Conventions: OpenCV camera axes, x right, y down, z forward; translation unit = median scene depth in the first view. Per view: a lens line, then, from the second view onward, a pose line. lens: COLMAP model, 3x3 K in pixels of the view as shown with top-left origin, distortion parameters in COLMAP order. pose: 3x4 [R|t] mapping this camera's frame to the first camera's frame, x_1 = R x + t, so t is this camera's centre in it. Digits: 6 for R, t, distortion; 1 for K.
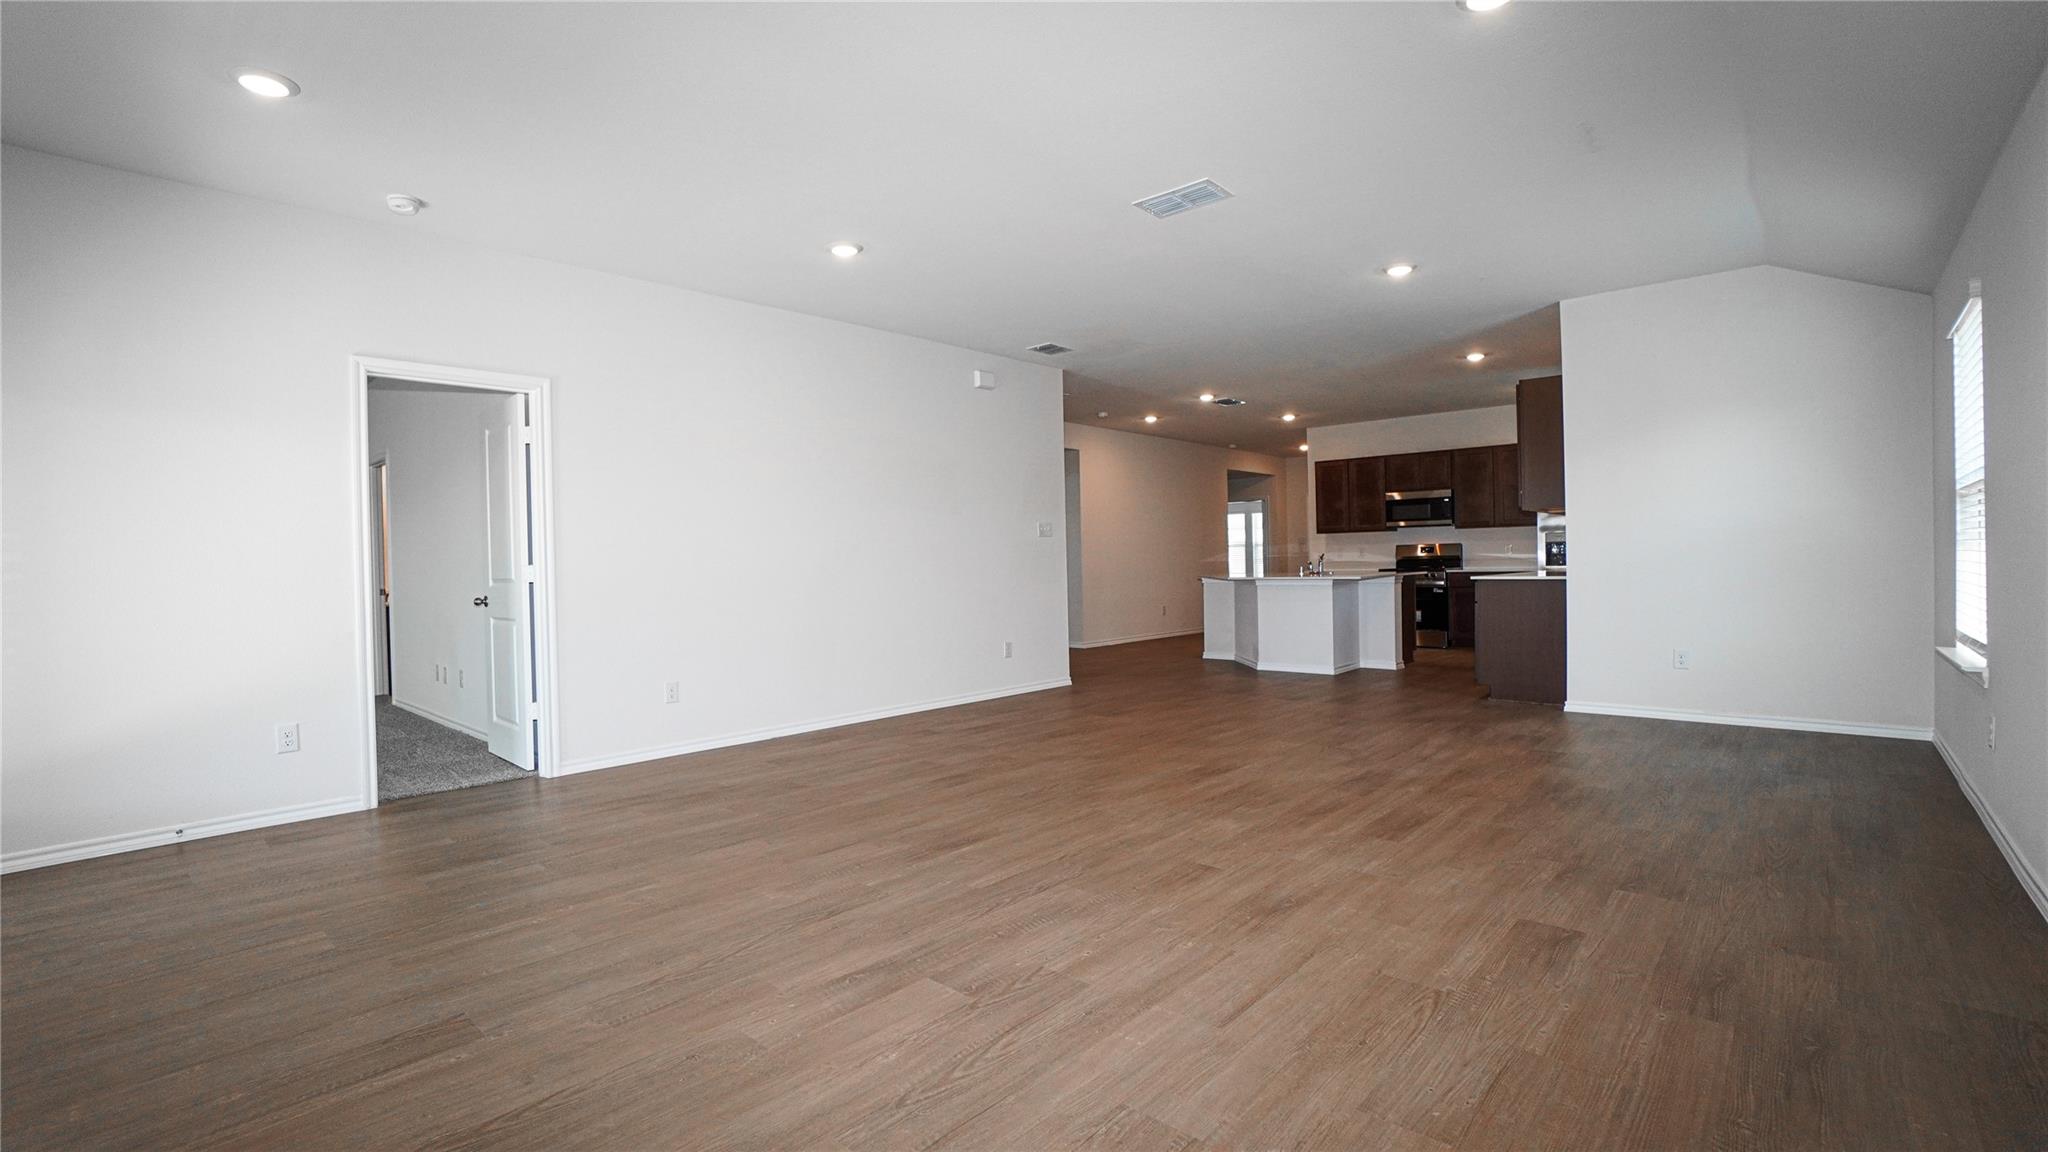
lens RADIAL K [[894.7, 0, 1013.8], [0, 894.7, 555.7], [0, 0, 1]] dist [-0.034053, 0.004952]
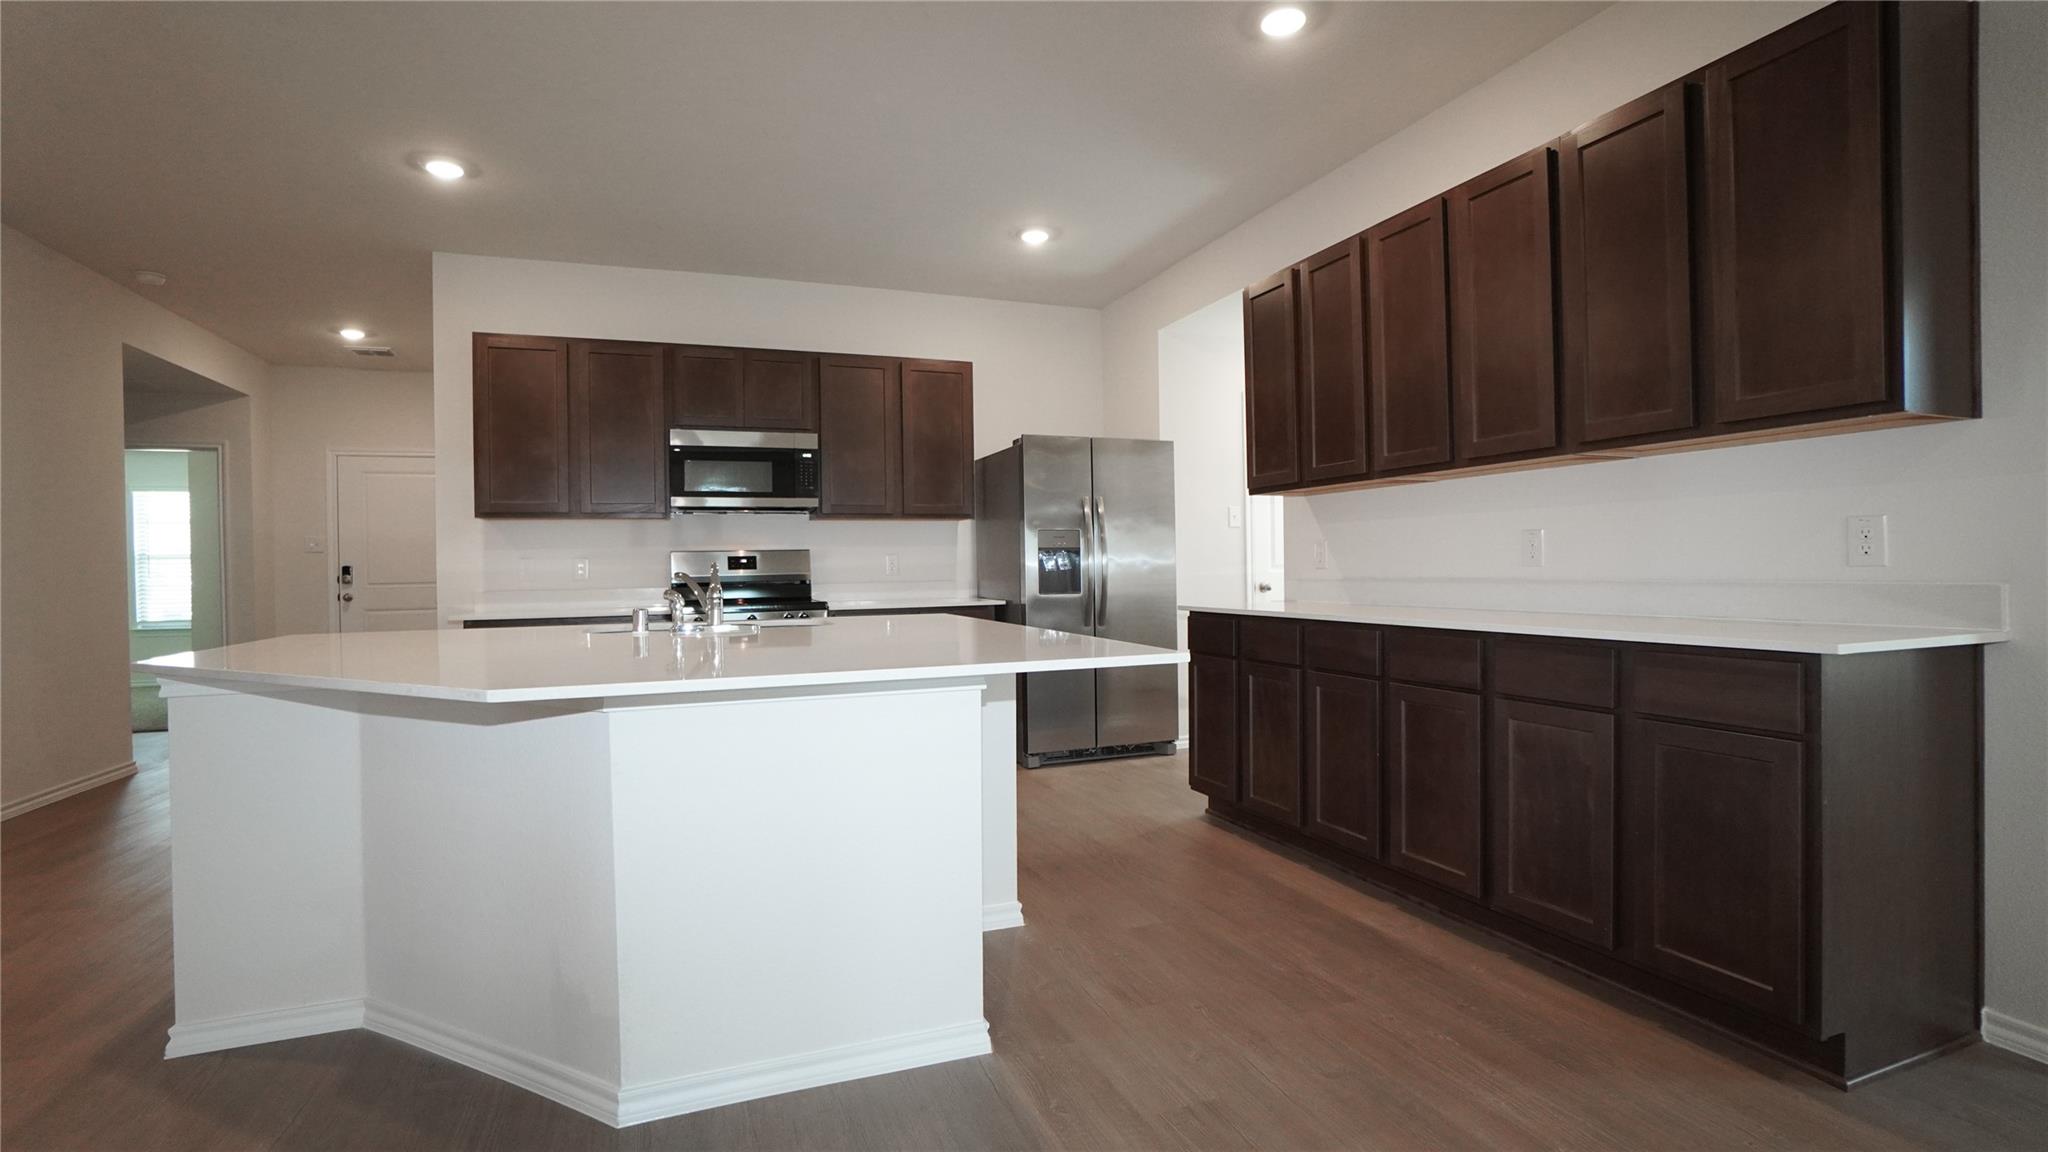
lens RADIAL K [[894.7, 0, 1024.4], [0, 894.7, 575.7], [0, 0, 1]] dist [-0.034053, 0.004952]
pose [[0.455475, 0.004899, 0.890235, 0.318999], [0.001918, 0.999977, -0.006484, 0.010024], [-0.890247, 0.004661, 0.455455, 1.814668]]
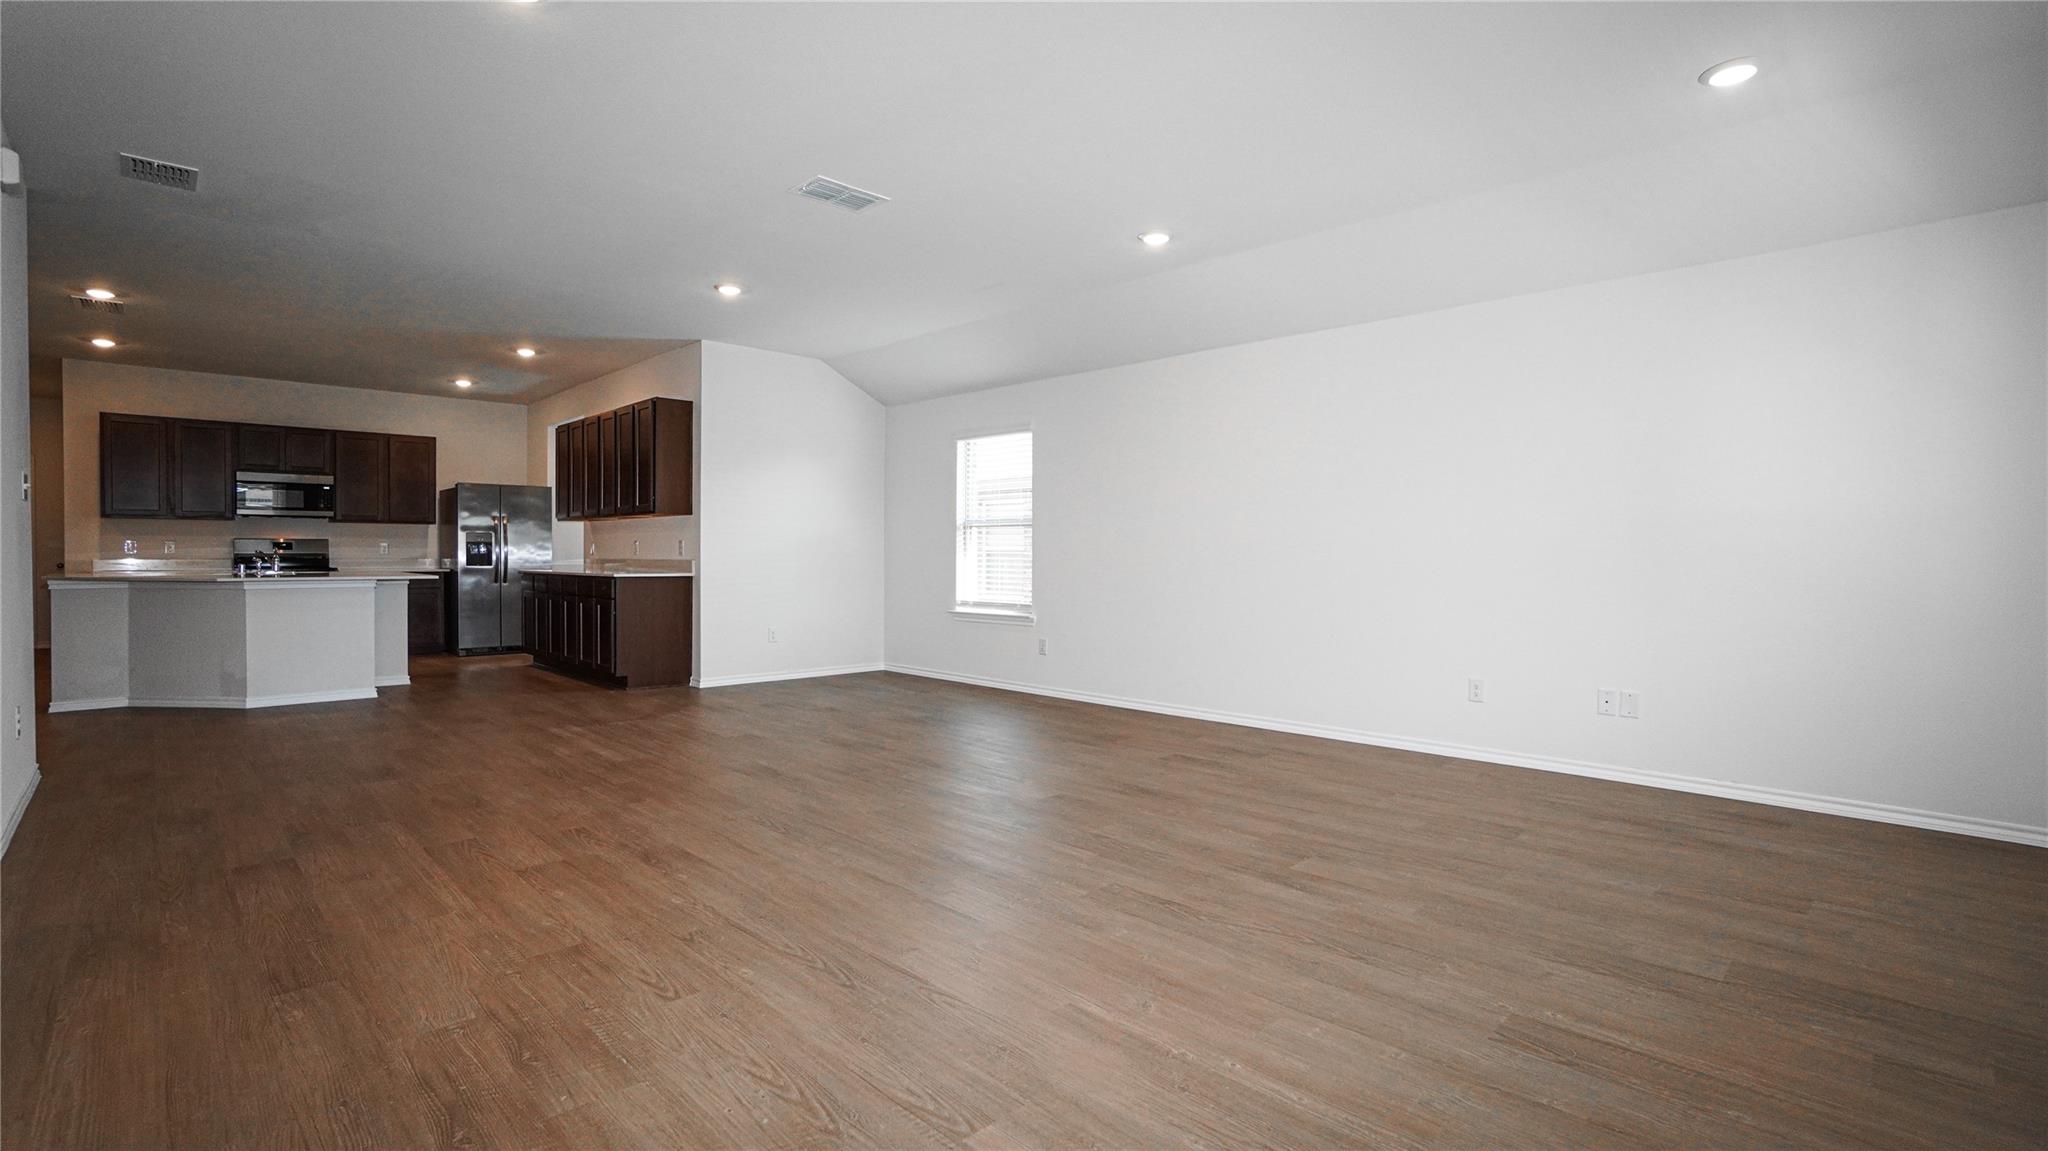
lens RADIAL K [[894.7, 0, 1011.2], [0, 894.7, 580.4], [0, 0, 1]] dist [-0.034053, 0.004952]
pose [[0.074731, -0.008981, 0.997163, -0.813633], [-0.015157, 0.999834, 0.010141, 0.020246], [-0.997089, -0.015872, 0.074582, 0.739482]]
